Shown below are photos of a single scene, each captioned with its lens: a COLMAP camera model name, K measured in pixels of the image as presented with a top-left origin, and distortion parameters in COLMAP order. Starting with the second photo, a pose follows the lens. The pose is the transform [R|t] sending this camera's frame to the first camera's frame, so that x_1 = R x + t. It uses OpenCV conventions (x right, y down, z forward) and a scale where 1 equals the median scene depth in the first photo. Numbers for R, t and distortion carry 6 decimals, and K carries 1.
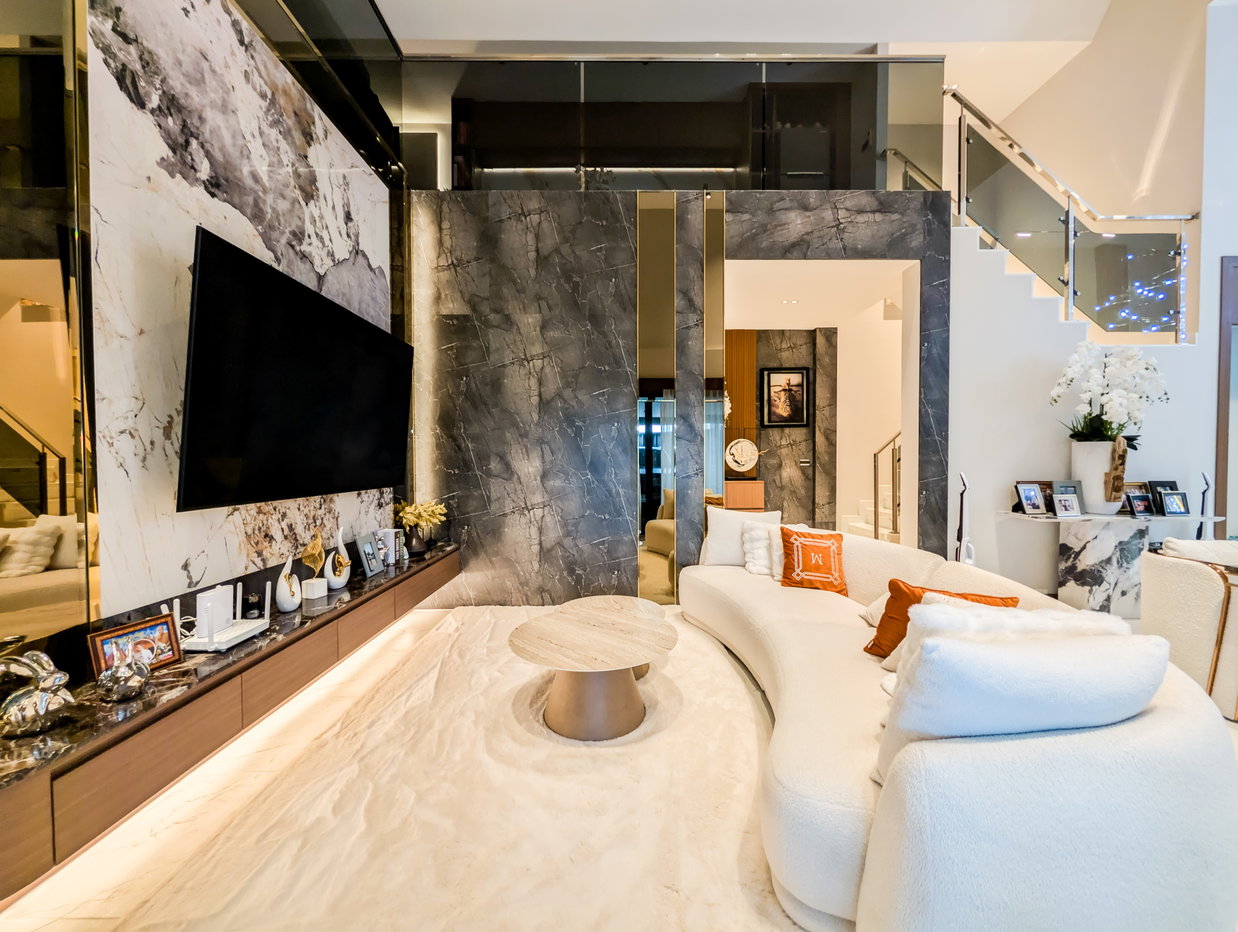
lens RADIAL K [[471.3, 0, 617.6], [0, 471.3, 468.9], [0, 0, 1]] dist [0.000104, 0.000204]
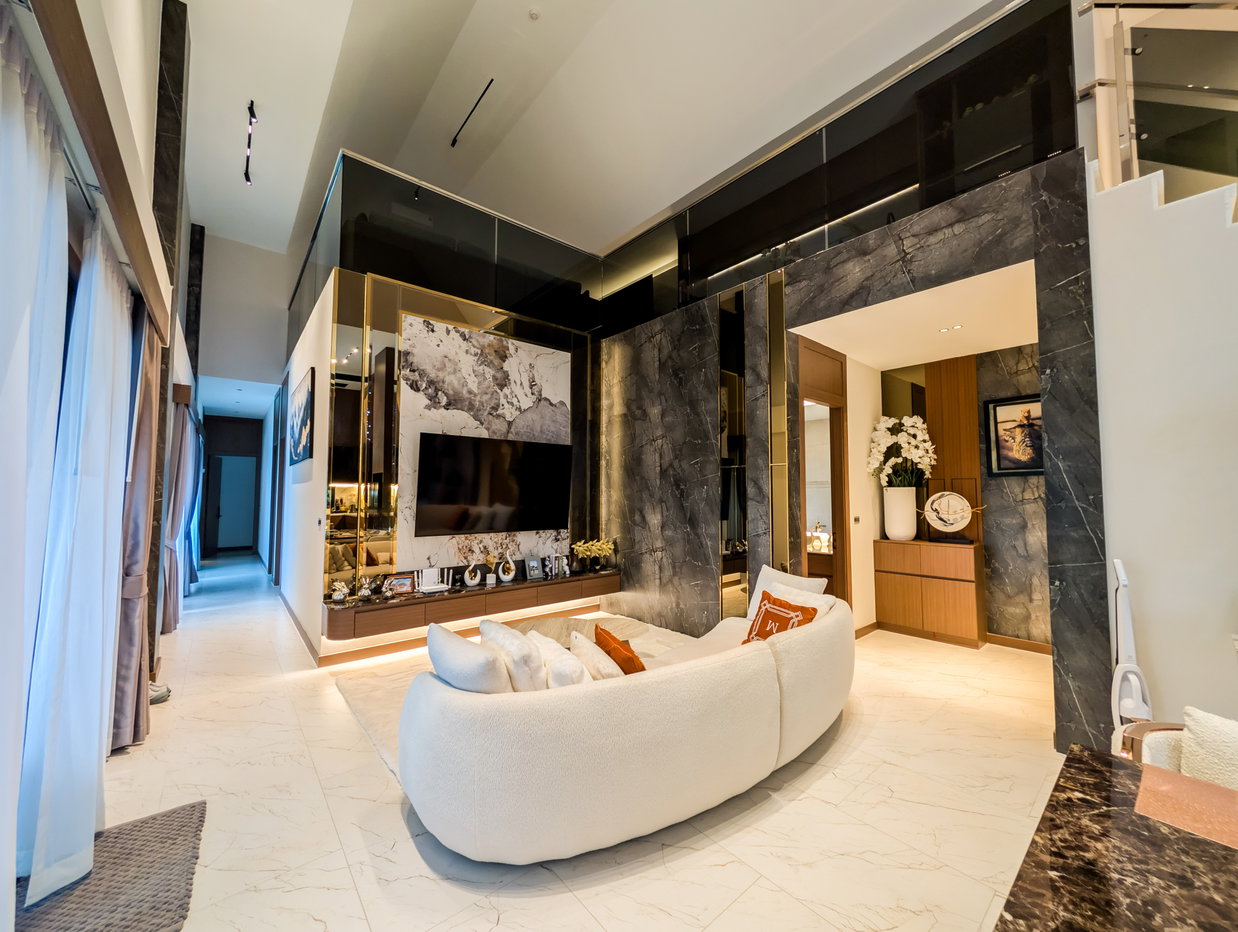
lens RADIAL K [[468.3, 0, 620.0], [0, 468.3, 469.5], [0, 0, 1]] dist [-0.002781, -0.000337]
pose [[0.641899, -0.035600, -0.765963, 0.778417], [-0.018506, 0.997911, -0.061889, -0.062253], [0.766566, 0.053901, 0.639899, 0.065855]]
